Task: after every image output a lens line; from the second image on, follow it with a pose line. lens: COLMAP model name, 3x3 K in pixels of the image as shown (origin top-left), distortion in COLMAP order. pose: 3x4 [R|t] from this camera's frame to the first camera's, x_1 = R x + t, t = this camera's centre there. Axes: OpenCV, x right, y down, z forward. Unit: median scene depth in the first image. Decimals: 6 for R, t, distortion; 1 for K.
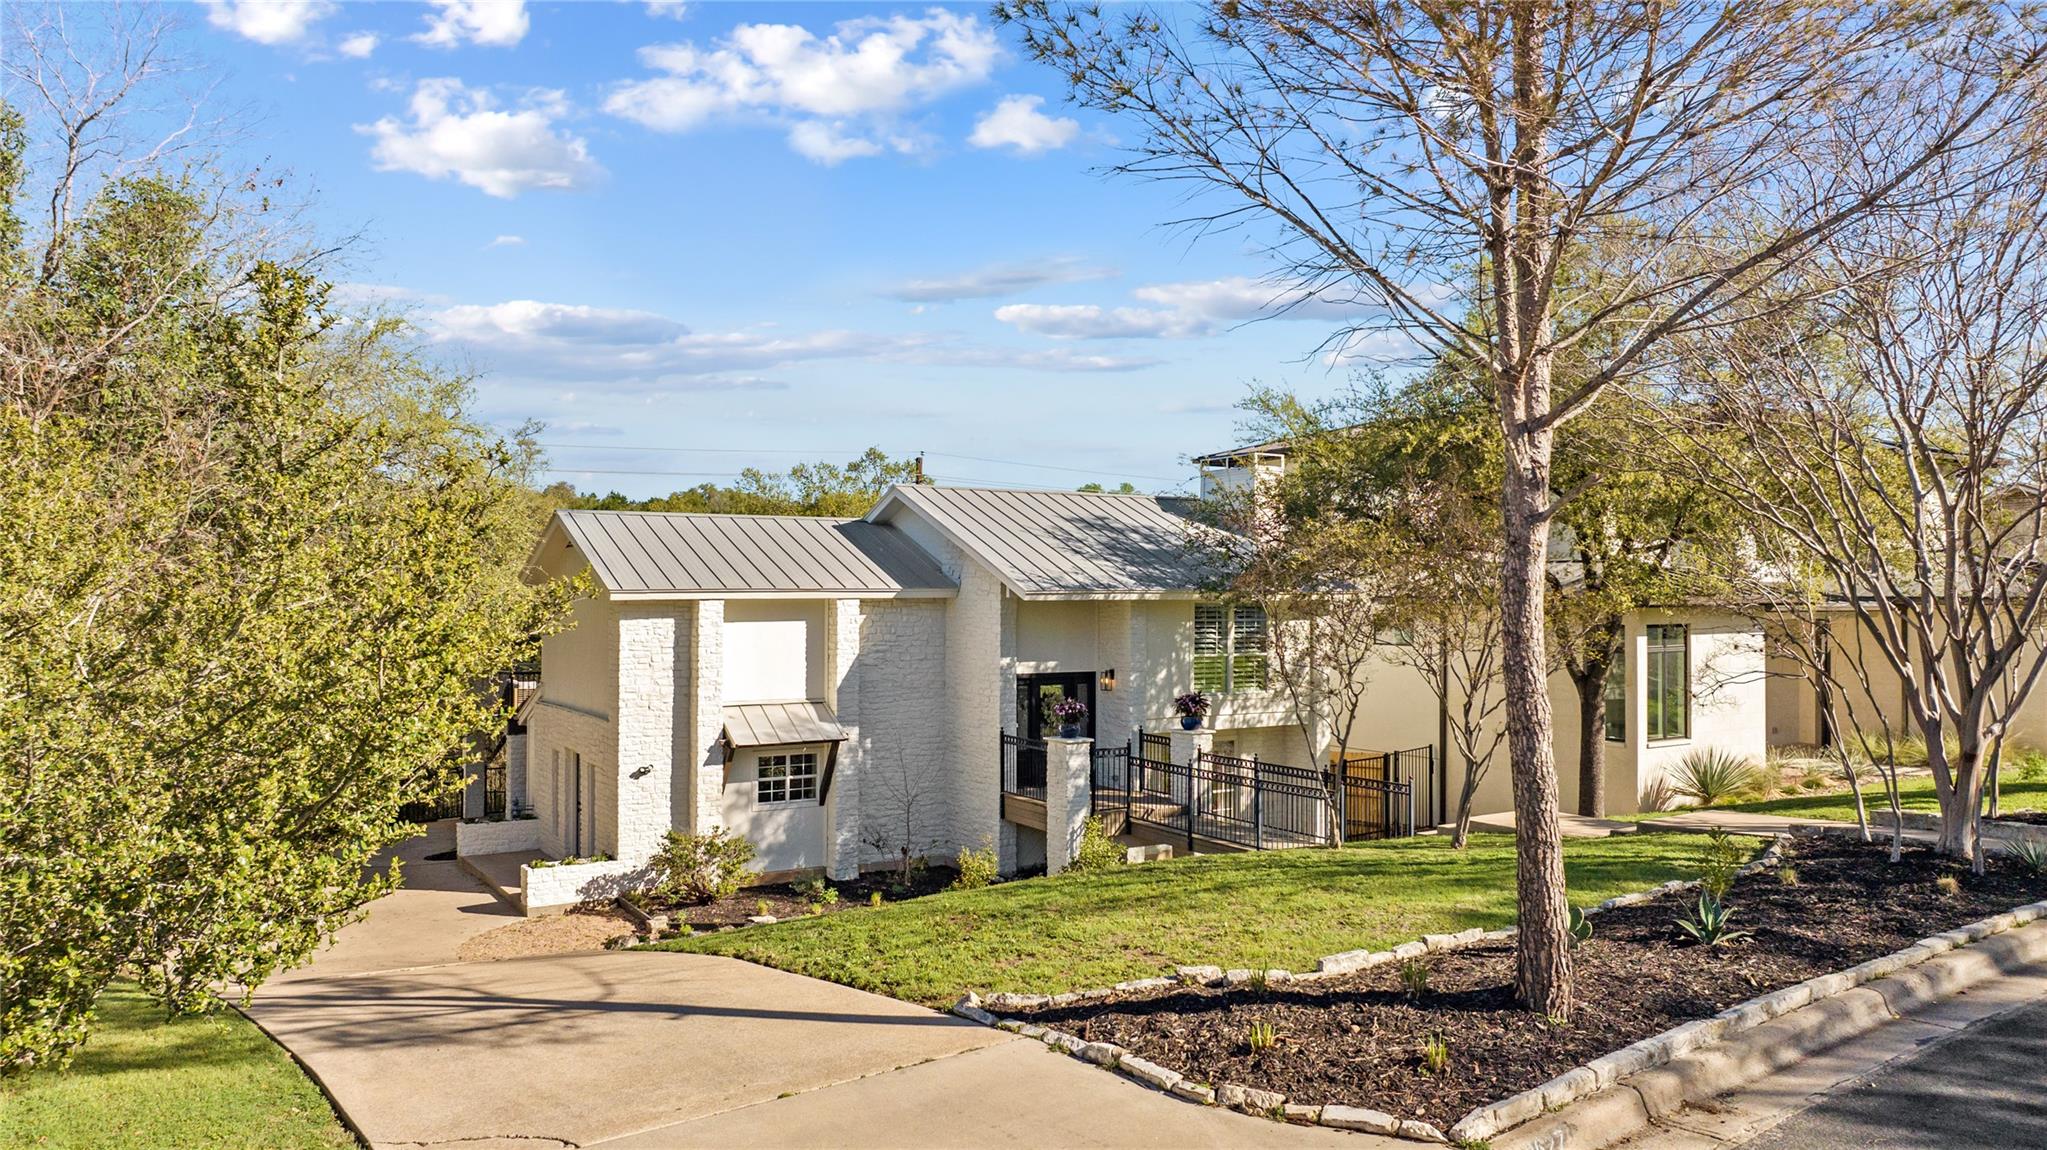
lens RADIAL K [[1438.5, 0, 1024.6], [0, 1438.5, 572.6], [0, 0, 1]] dist [-0.010556, -0.003989]
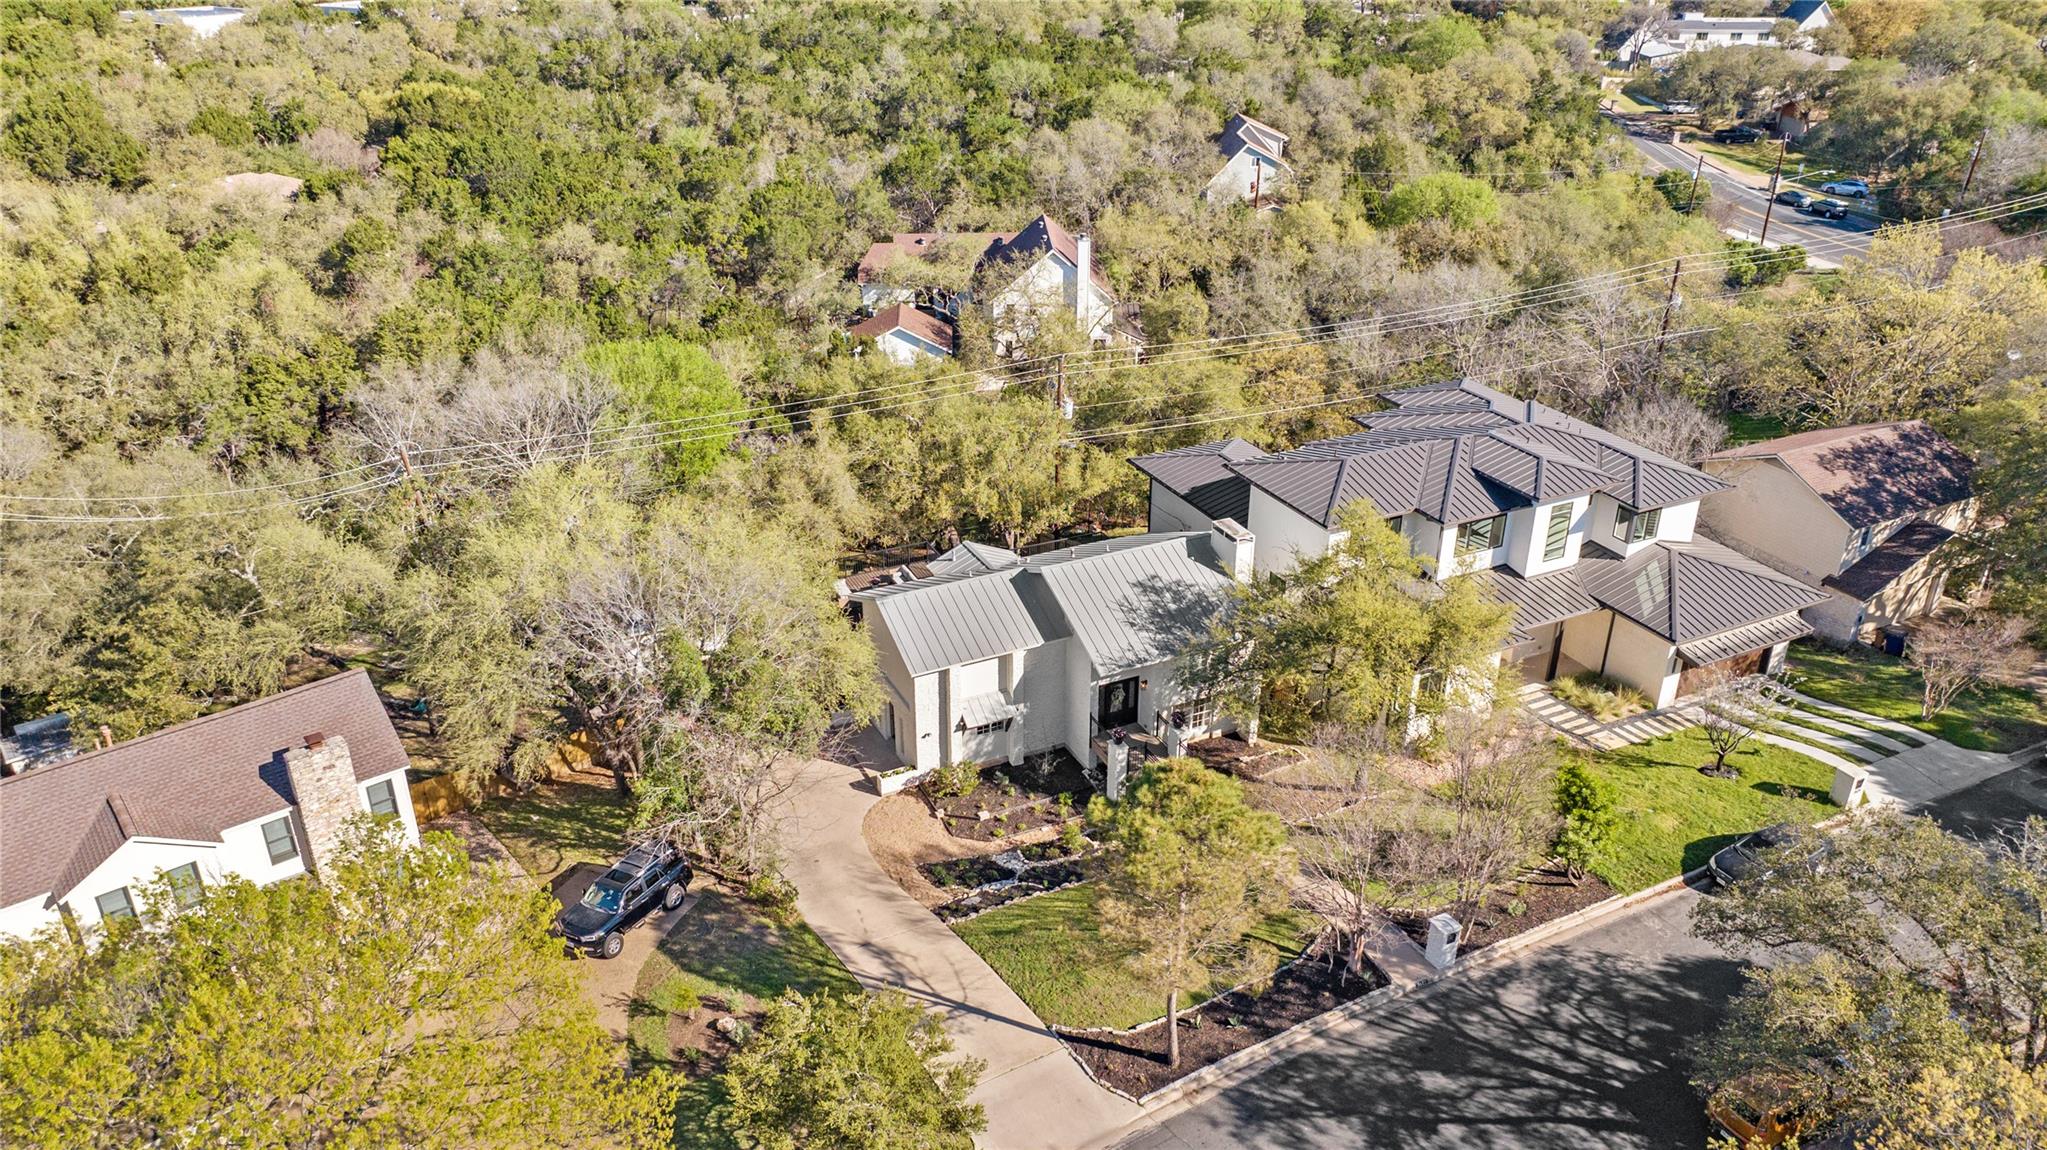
lens RADIAL K [[1438.5, 0, 1023.5], [0, 1438.5, 575.9], [0, 0, 1]] dist [-0.010556, -0.003989]
pose [[0.994491, 0.048693, -0.092830, 0.074815], [-0.002352, 0.895709, 0.444634, -1.044924], [0.104799, -0.441966, 0.890889, -0.832633]]
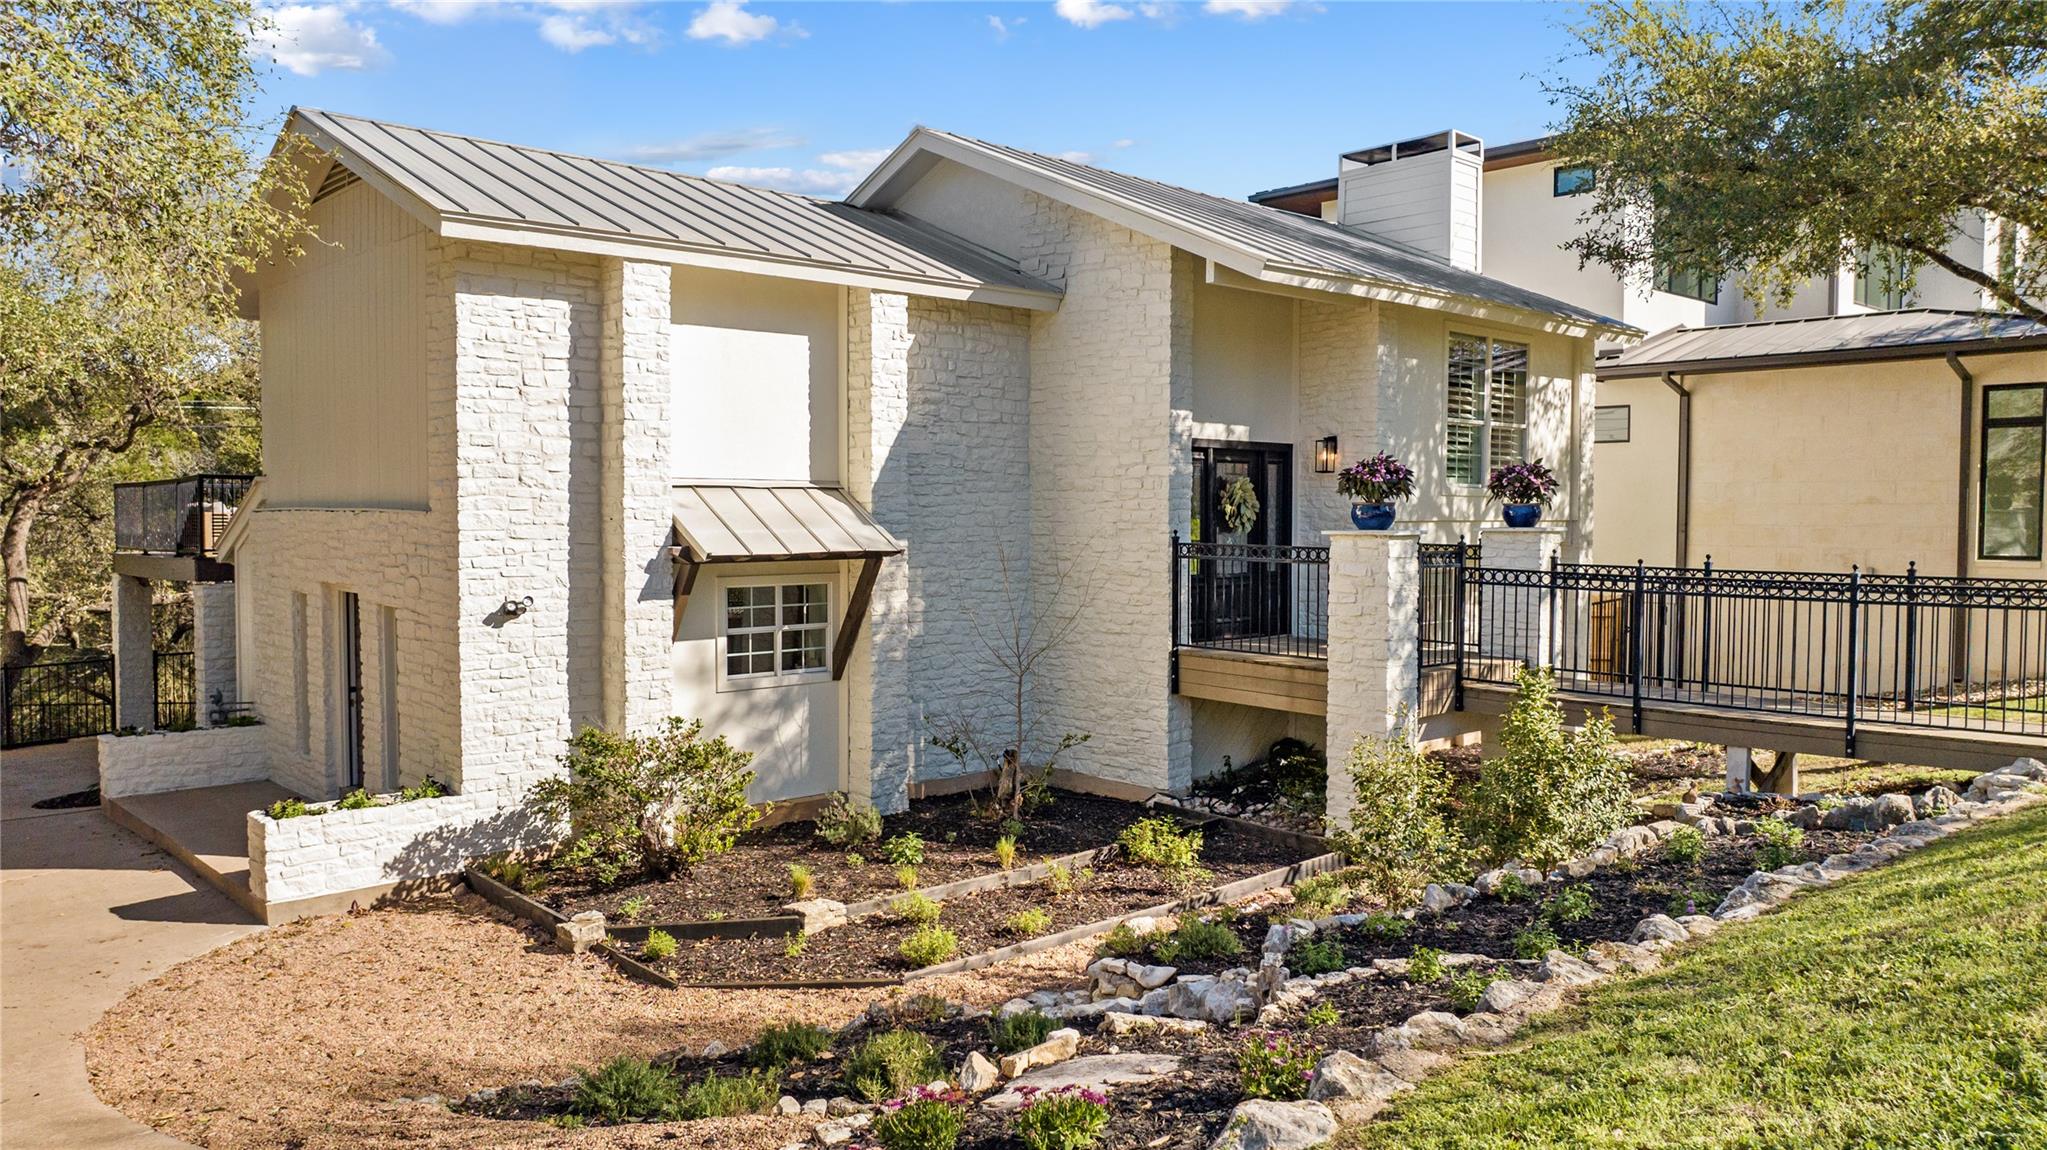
lens RADIAL K [[1438.5, 0, 1021.3], [0, 1438.5, 576.4], [0, 0, 1]] dist [-0.010556, -0.003989]
pose [[0.981759, -0.009429, 0.189897, -0.184183], [-0.001854, 0.998247, 0.059148, 0.095426], [-0.190122, -0.058422, 0.980021, 0.481535]]
